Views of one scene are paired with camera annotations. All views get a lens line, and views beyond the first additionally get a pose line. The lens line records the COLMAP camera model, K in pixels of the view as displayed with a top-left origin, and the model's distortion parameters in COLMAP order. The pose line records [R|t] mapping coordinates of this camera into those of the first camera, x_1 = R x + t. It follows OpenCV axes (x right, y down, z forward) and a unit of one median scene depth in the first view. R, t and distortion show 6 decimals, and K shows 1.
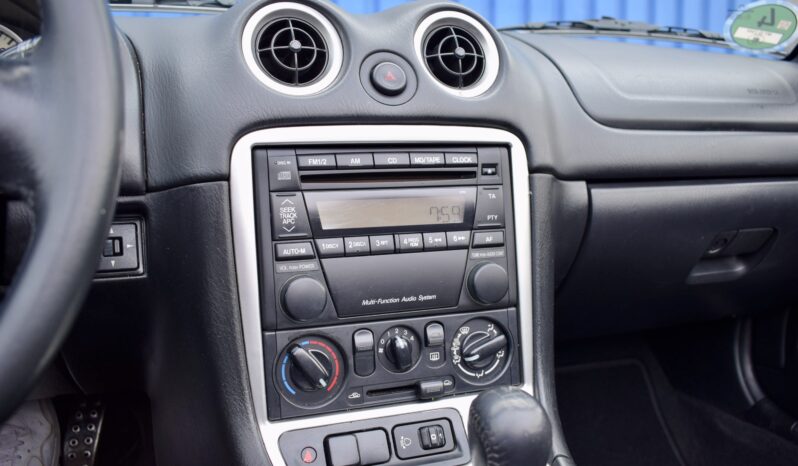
lens RADIAL K [[686.0, 0, 401.1], [0, 686.0, 244.6], [0, 0, 1]] dist [-0.085860, -0.003827]
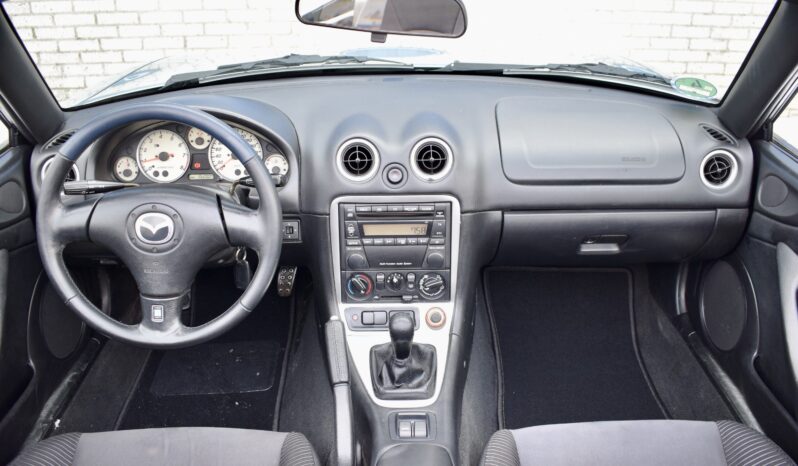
lens RADIAL K [[686.0, 0, 401.9], [0, 686.0, 234.3], [0, 0, 1]] dist [-0.085860, -0.003827]
pose [[0.947139, 0.134449, -0.291293, 0.704449], [-0.051191, 0.959652, 0.276491, -0.685079], [0.316714, -0.246964, 0.915806, -1.198087]]
